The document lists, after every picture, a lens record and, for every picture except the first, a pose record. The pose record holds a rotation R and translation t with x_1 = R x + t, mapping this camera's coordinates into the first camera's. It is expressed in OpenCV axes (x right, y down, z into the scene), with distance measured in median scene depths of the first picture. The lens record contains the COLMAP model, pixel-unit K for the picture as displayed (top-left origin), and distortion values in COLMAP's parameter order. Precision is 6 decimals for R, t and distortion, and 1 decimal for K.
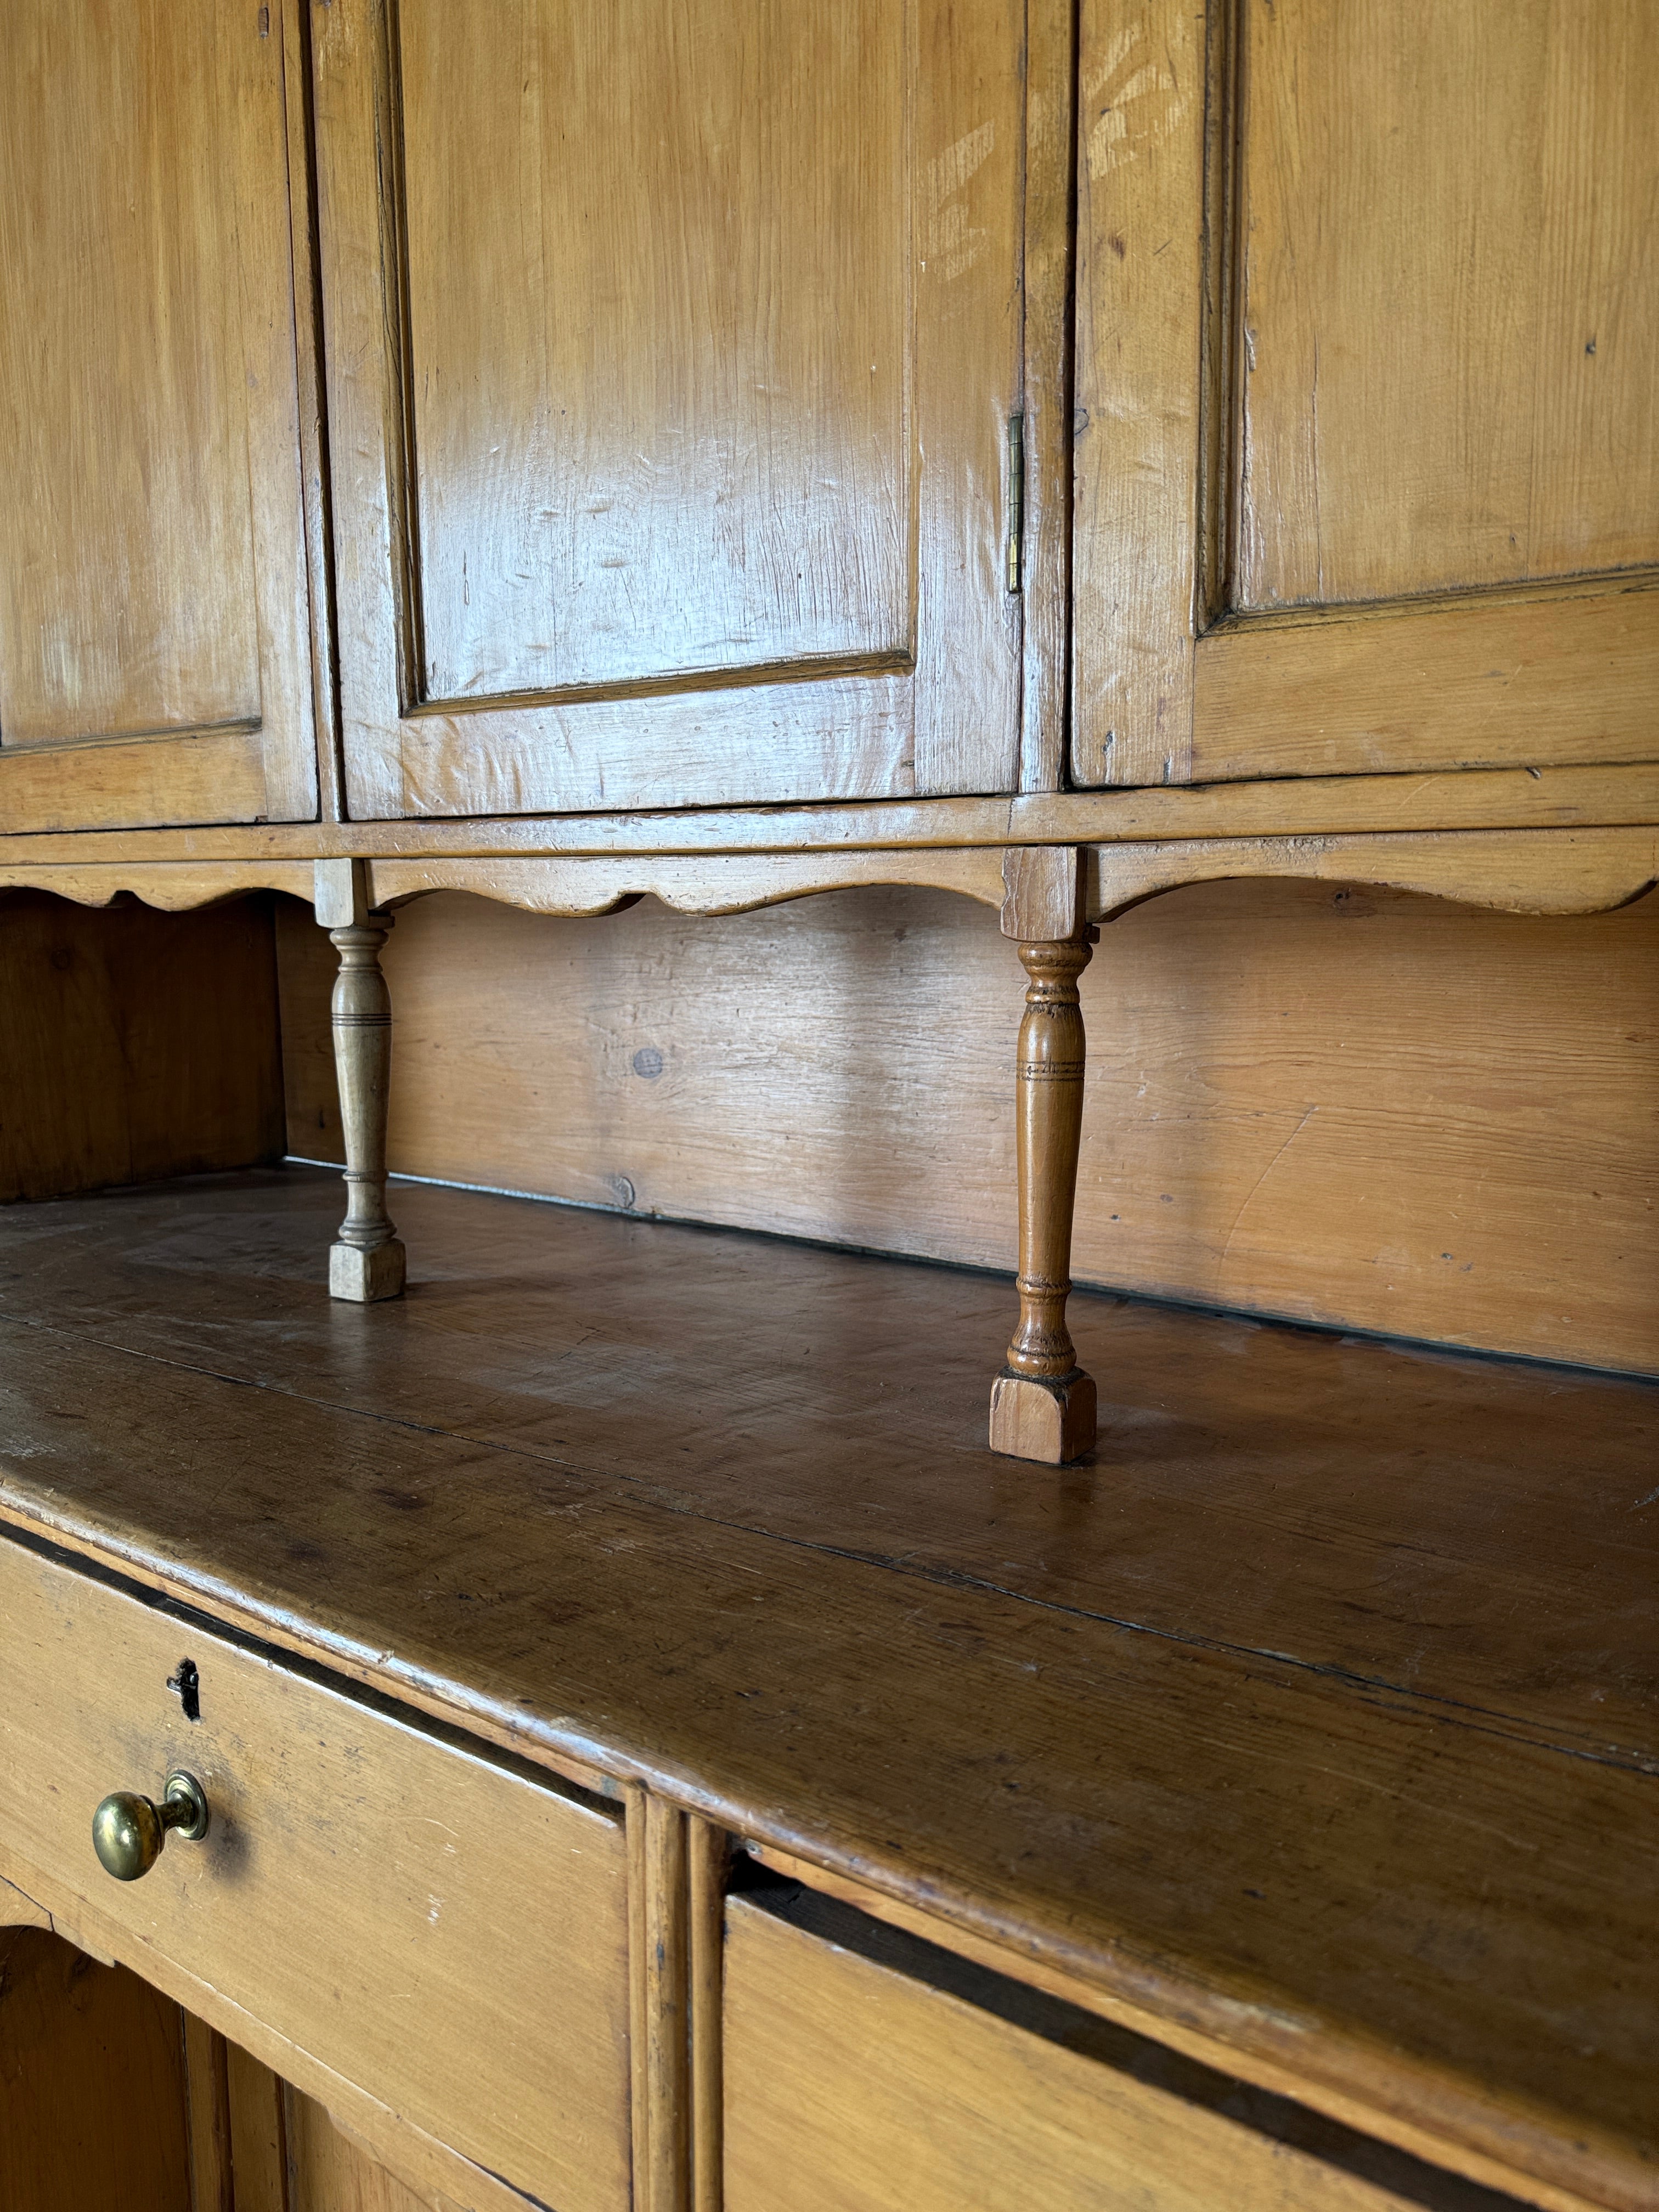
lens RADIAL K [[1598.5, 0, 817.2], [0, 1598.5, 1103.9], [0, 0, 1]] dist [0.005412, -0.016896]
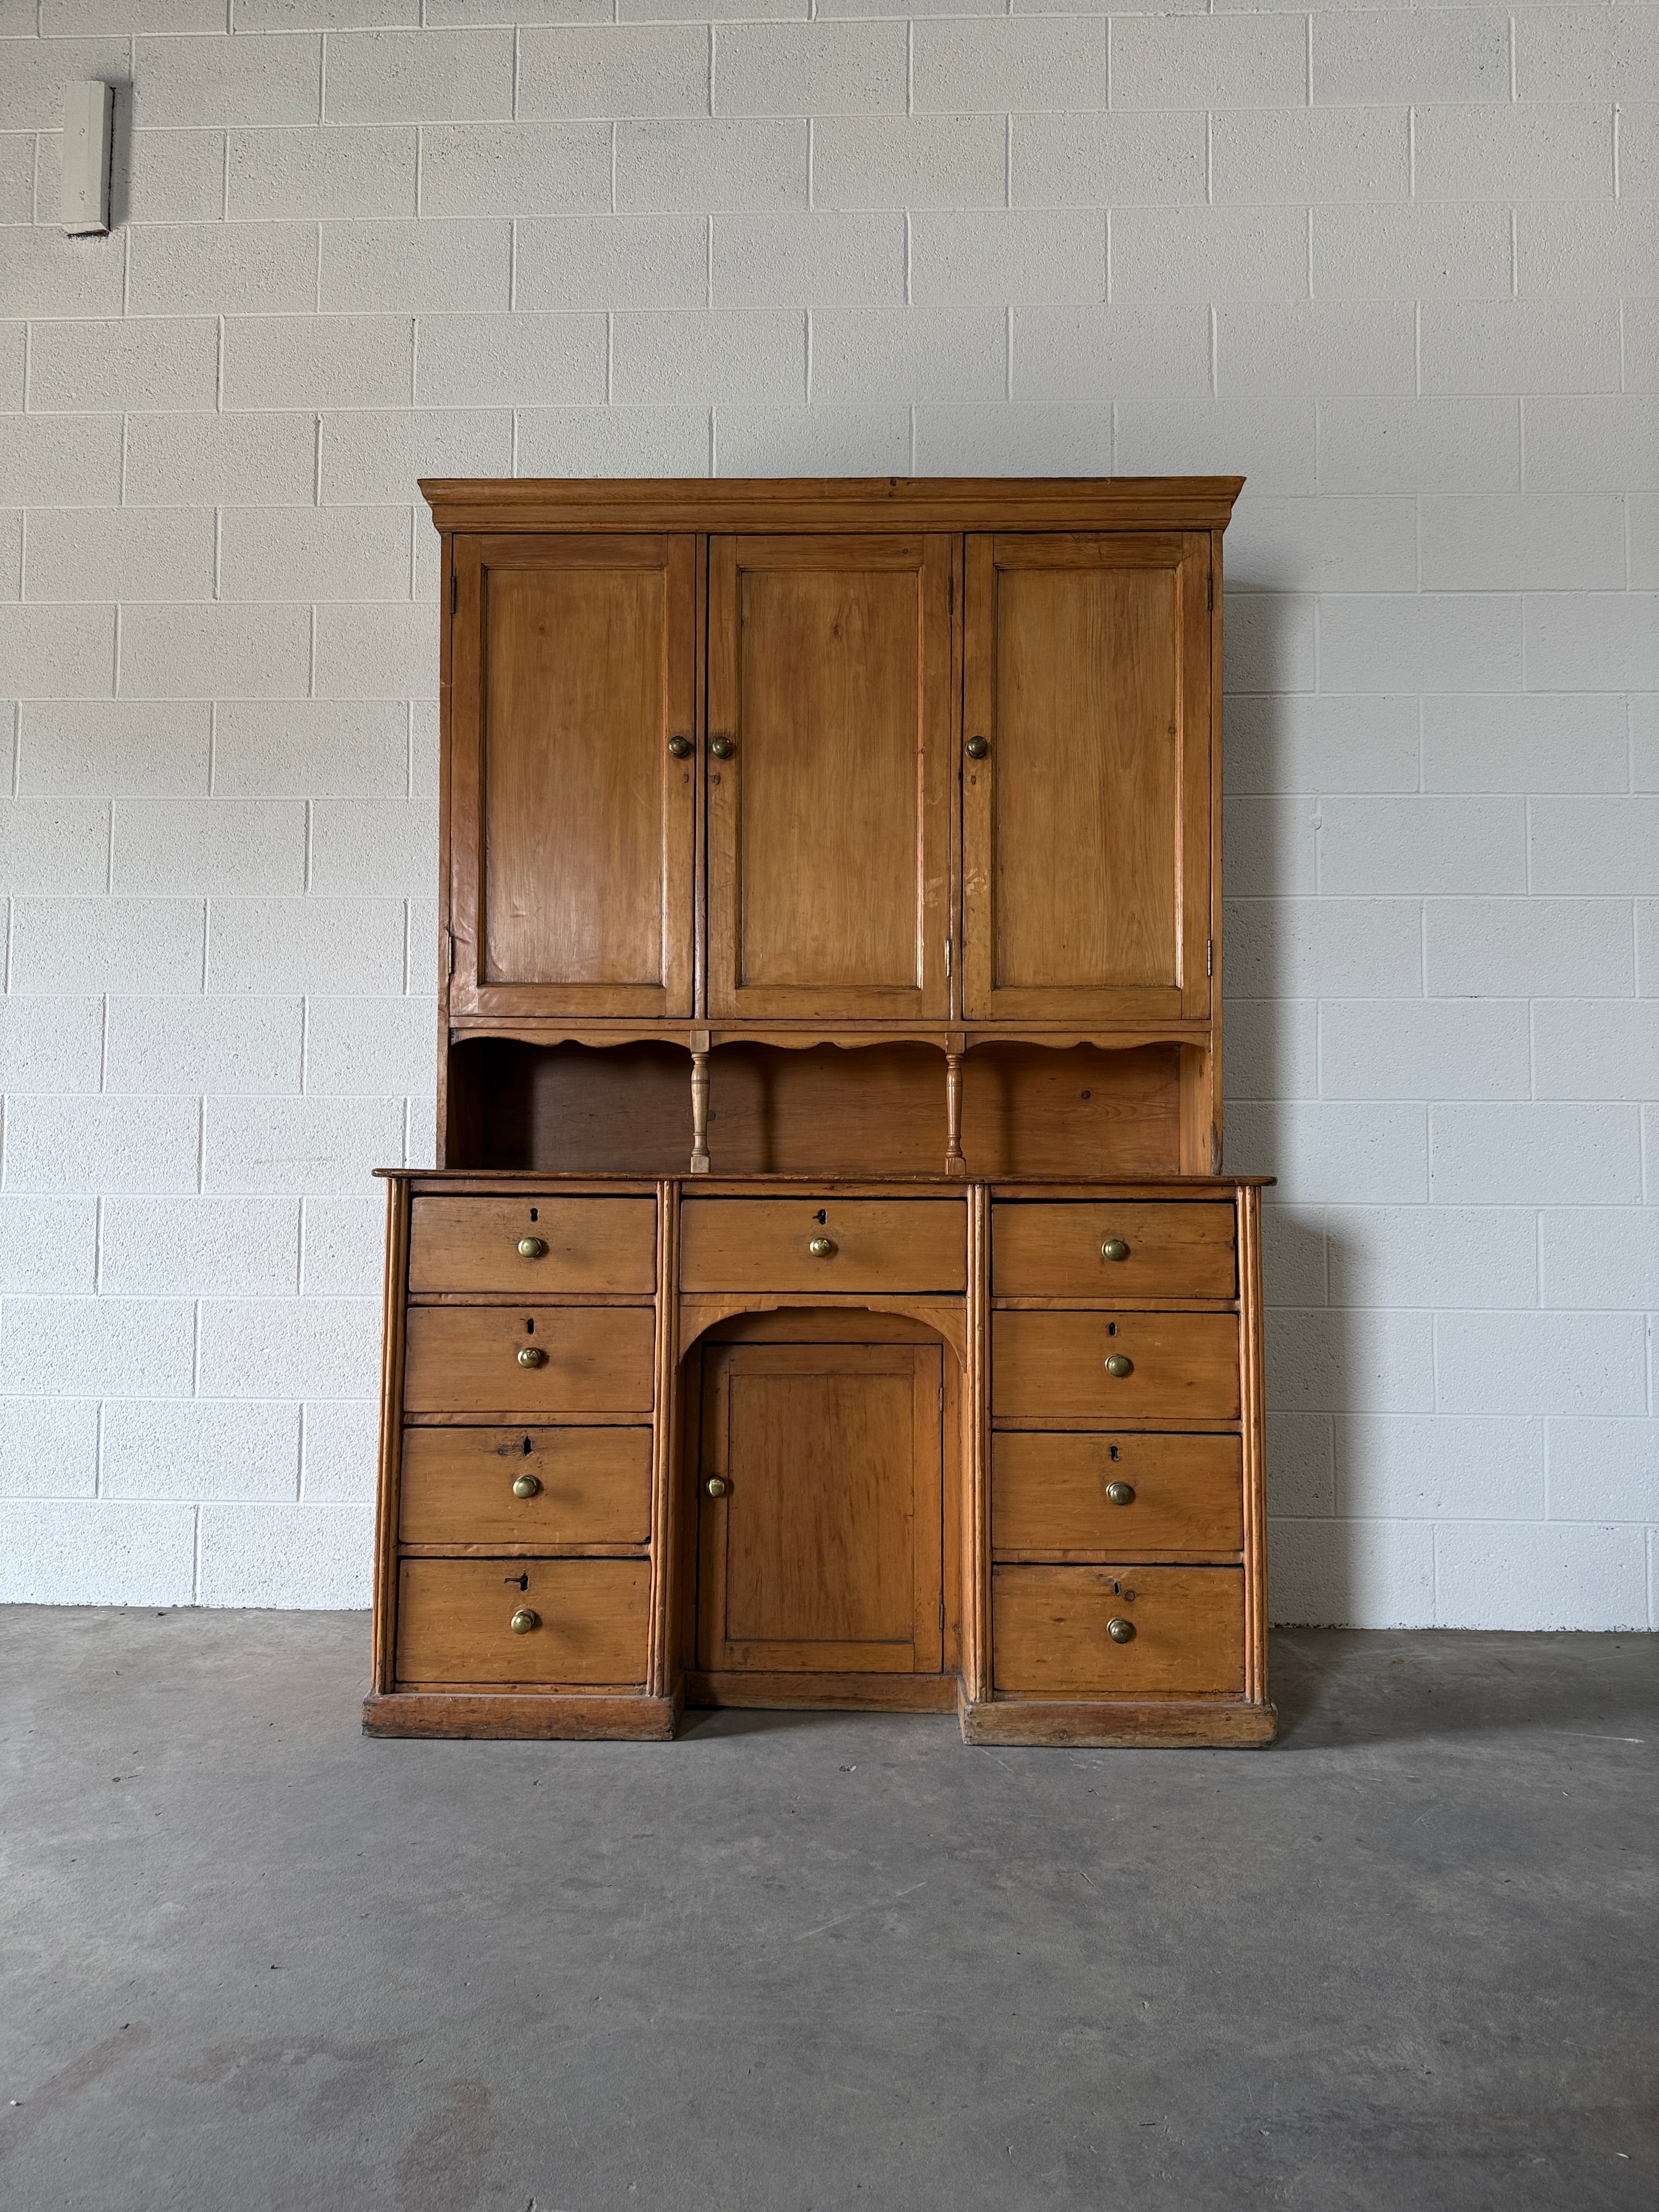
lens RADIAL K [[1558.6, 0, 829.5], [0, 1558.6, 1106.0], [0, 0, 1]] dist [0.175784, -0.346480]
pose [[0.811198, 0.039026, 0.583467, -2.233892], [0.068051, 0.984691, -0.160475, 0.596778], [-0.580798, 0.169883, 0.796124, -1.856509]]
